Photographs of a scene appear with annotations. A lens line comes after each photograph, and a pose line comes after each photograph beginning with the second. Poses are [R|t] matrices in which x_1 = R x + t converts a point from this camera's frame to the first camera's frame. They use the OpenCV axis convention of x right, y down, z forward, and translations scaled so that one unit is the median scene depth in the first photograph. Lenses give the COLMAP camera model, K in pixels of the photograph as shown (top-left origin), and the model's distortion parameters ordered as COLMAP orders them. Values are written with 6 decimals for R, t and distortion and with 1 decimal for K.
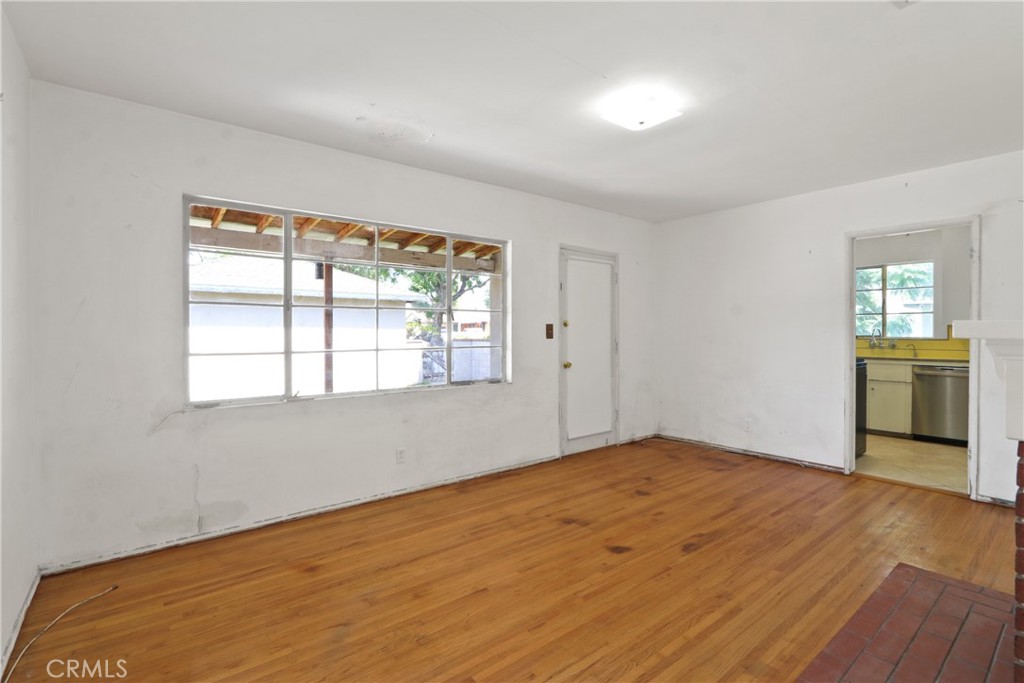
lens RADIAL K [[480.6, 0, 512.9], [0, 480.6, 333.0], [0, 0, 1]] dist [-0.015176, 0.000970]
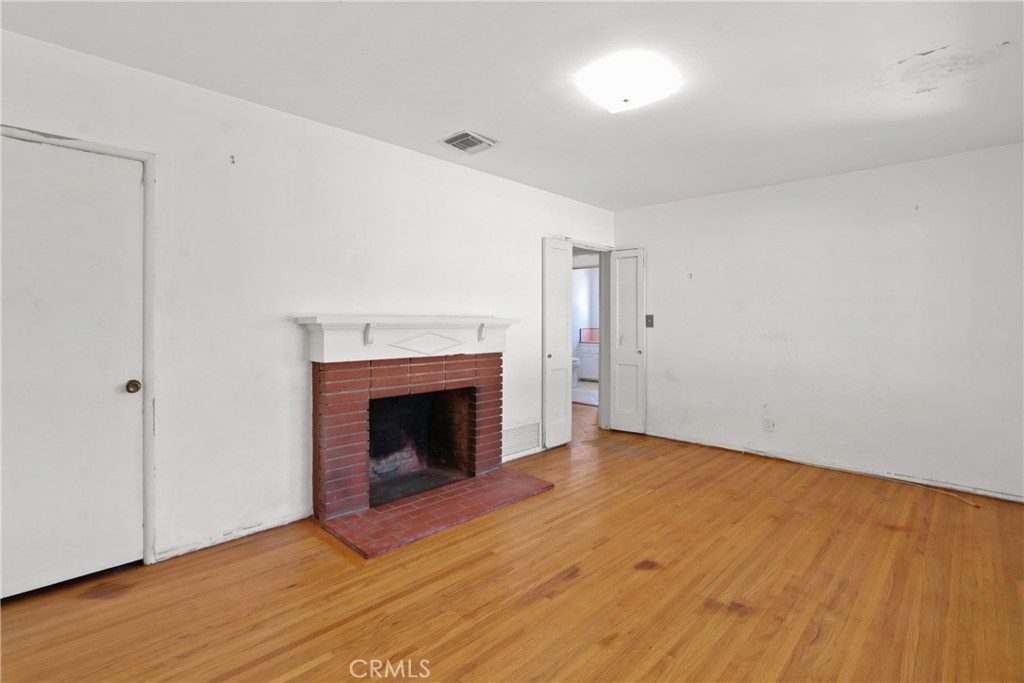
lens RADIAL K [[480.6, 0, 509.7], [0, 480.6, 333.6], [0, 0, 1]] dist [-0.015176, 0.000970]
pose [[-0.992338, 0.001827, -0.123539, 0.583811], [-0.001161, 0.999709, 0.024107, -0.004881], [0.123547, 0.024065, -0.992047, 1.832506]]
